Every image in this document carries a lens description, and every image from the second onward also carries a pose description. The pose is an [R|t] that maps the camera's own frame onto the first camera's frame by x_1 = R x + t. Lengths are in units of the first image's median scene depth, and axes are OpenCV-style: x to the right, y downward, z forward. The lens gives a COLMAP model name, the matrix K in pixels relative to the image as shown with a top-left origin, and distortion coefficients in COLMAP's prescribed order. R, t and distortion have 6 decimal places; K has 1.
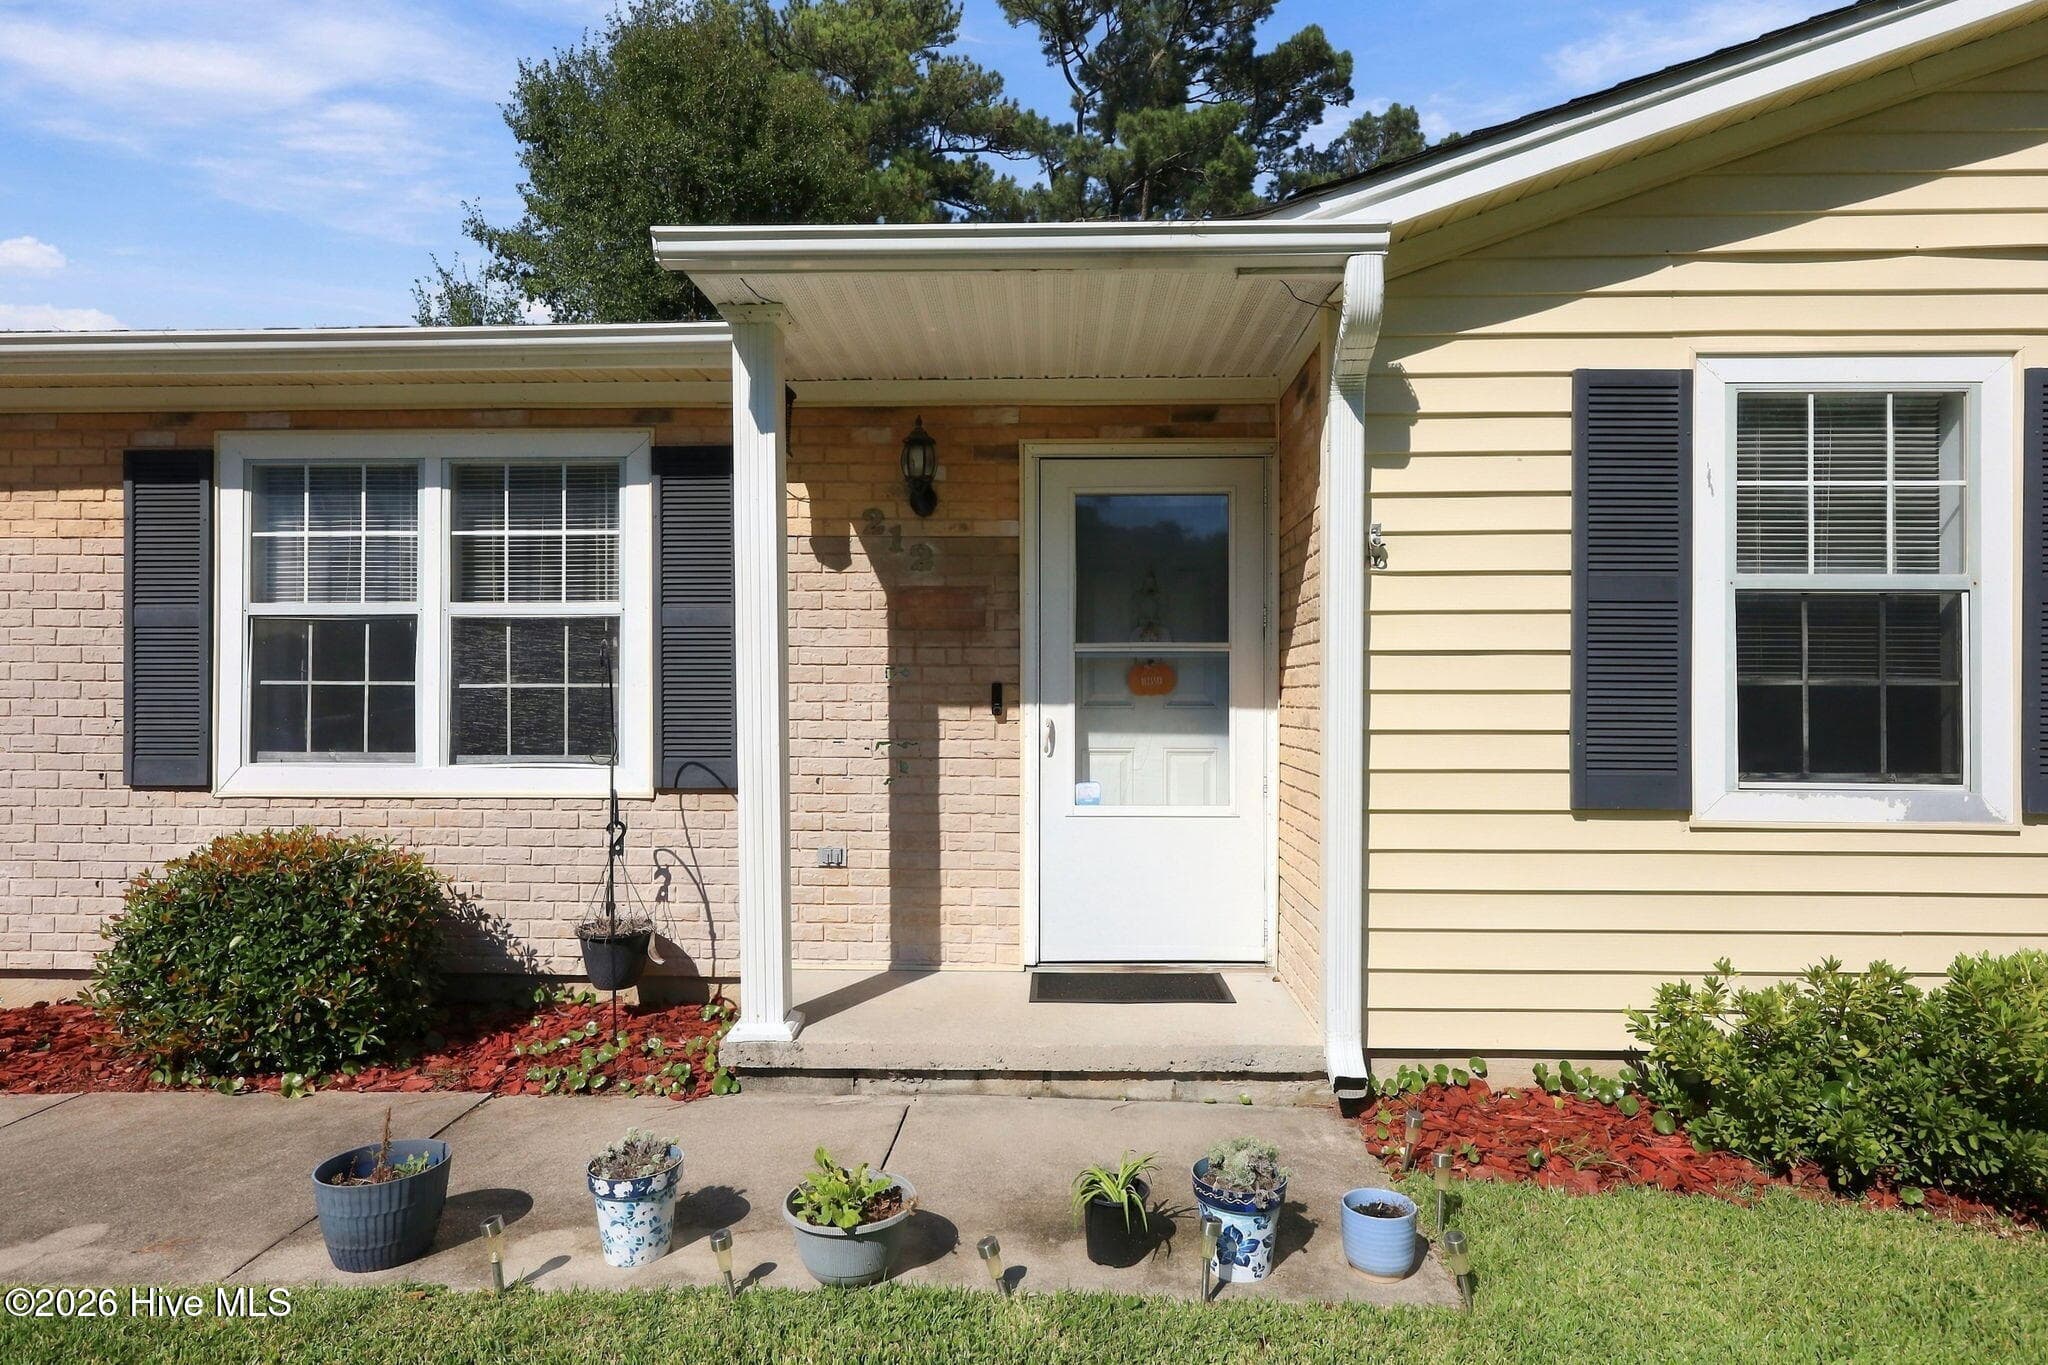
lens RADIAL K [[1143.1, 0, 1024.0], [0, 1143.1, 682.5], [0, 0, 1]] dist [-0.001205, -0.000274]
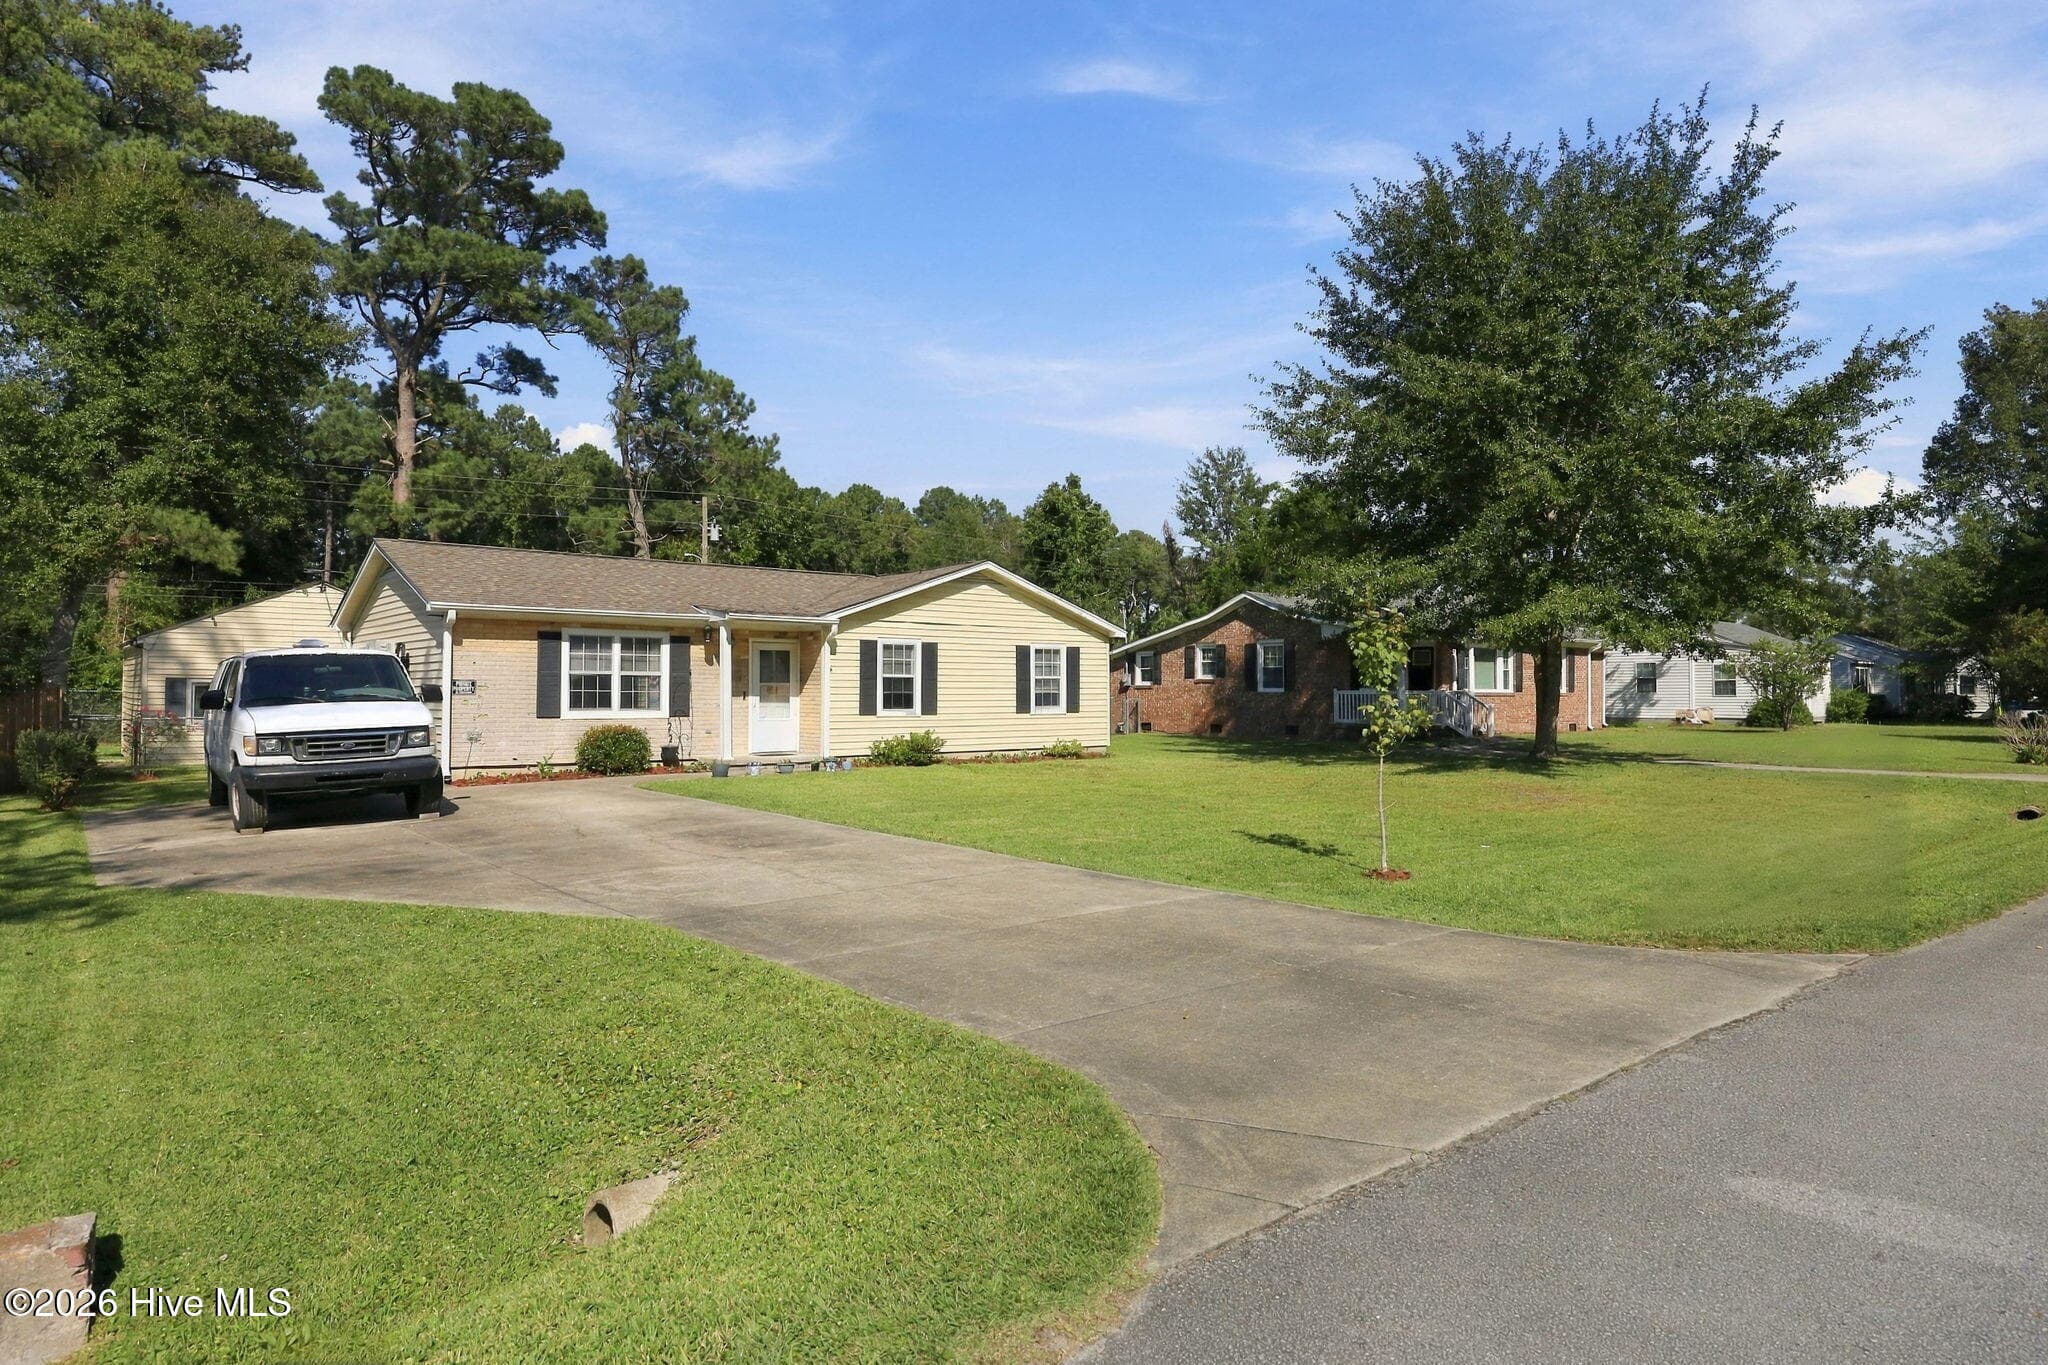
lens RADIAL K [[1143.1, 0, 1024.0], [0, 1143.1, 682.5], [0, 0, 1]] dist [-0.001205, -0.000274]
pose [[0.742399, 0.007313, 0.669919, -2.209530], [-0.013939, 0.999893, 0.004531, -0.070469], [-0.669814, -0.012702, 0.742421, -3.067109]]
